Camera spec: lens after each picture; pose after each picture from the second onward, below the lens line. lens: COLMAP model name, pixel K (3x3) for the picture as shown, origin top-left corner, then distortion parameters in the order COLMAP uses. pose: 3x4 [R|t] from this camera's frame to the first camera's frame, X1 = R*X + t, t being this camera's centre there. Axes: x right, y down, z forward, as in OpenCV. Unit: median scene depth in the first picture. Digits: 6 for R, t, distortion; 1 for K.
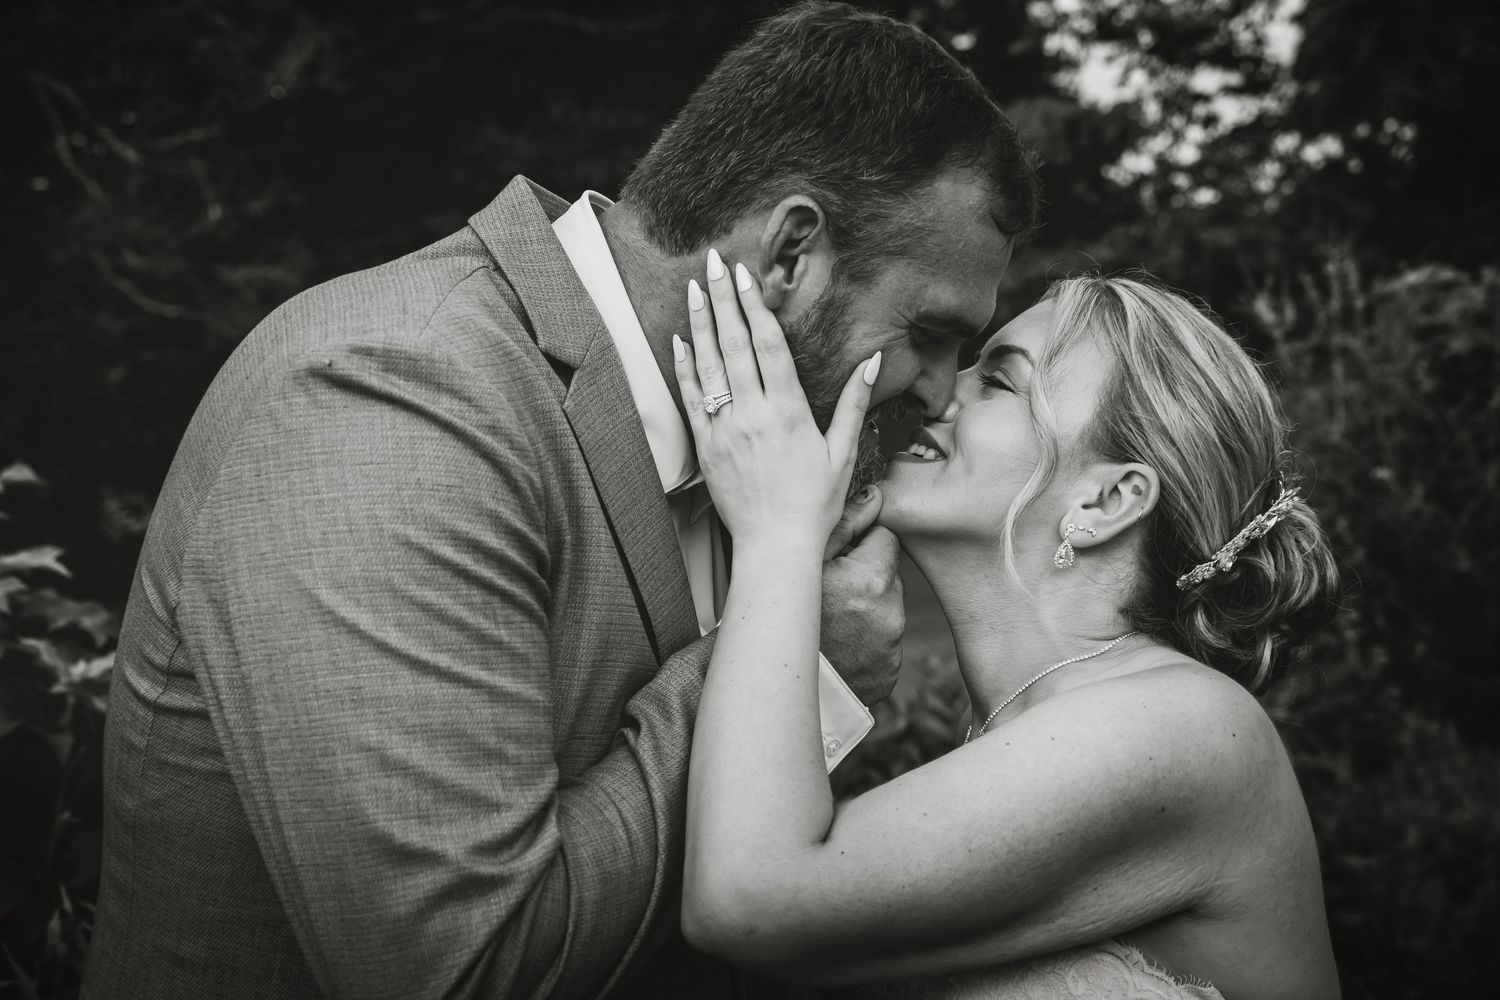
lens RADIAL K [[2173.6, 0, 750.7], [0, 2173.6, 500.0], [0, 0, 1]] dist [0.036106, 0.000000]
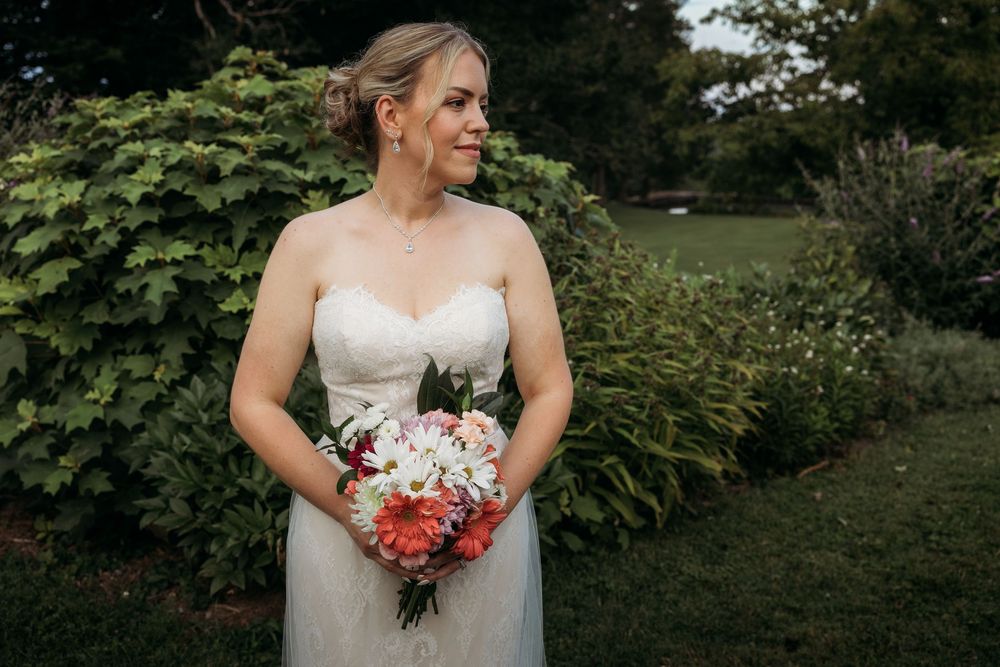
lens RADIAL K [[1275.7, 0, 499.1], [0, 1275.7, 333.2], [0, 0, 1]] dist [-0.009242, 0.000000]
pose [[0.991819, 0.115774, 0.053772, -0.092650], [-0.118681, 0.991439, 0.054445, 0.034556], [-0.047008, -0.060381, 0.997068, -0.170386]]
